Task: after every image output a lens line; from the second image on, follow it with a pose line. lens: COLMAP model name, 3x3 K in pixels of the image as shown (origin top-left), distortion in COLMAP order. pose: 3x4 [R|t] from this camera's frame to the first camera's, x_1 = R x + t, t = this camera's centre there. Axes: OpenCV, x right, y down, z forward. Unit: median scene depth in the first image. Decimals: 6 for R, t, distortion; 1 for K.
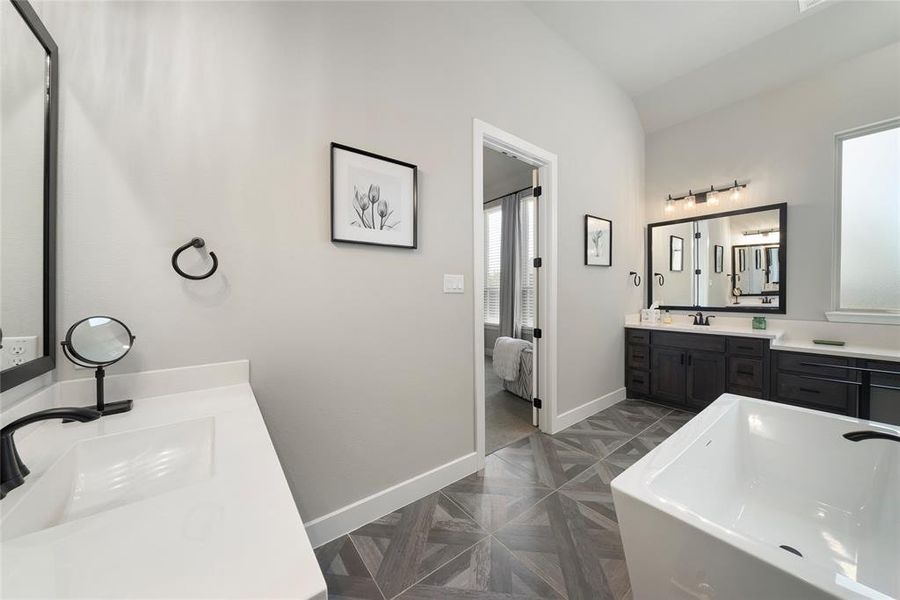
lens RADIAL K [[314.4, 0, 454.6], [0, 314.4, 291.2], [0, 0, 1]] dist [-0.000249, 0.000009]
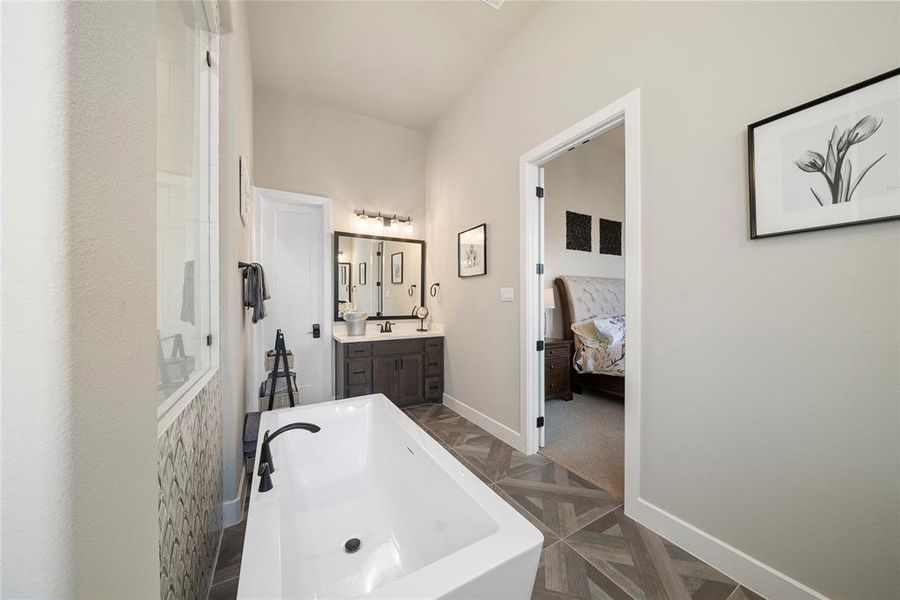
lens RADIAL K [[309.0, 0, 459.3], [0, 309.0, 299.5], [0, 0, 1]] dist [0.000444, 0.000027]
pose [[-0.122242, -0.001689, -0.992499, 1.350390], [-0.002829, 0.999995, -0.001354, -0.000781], [0.992496, 0.002642, -0.122246, 0.975295]]
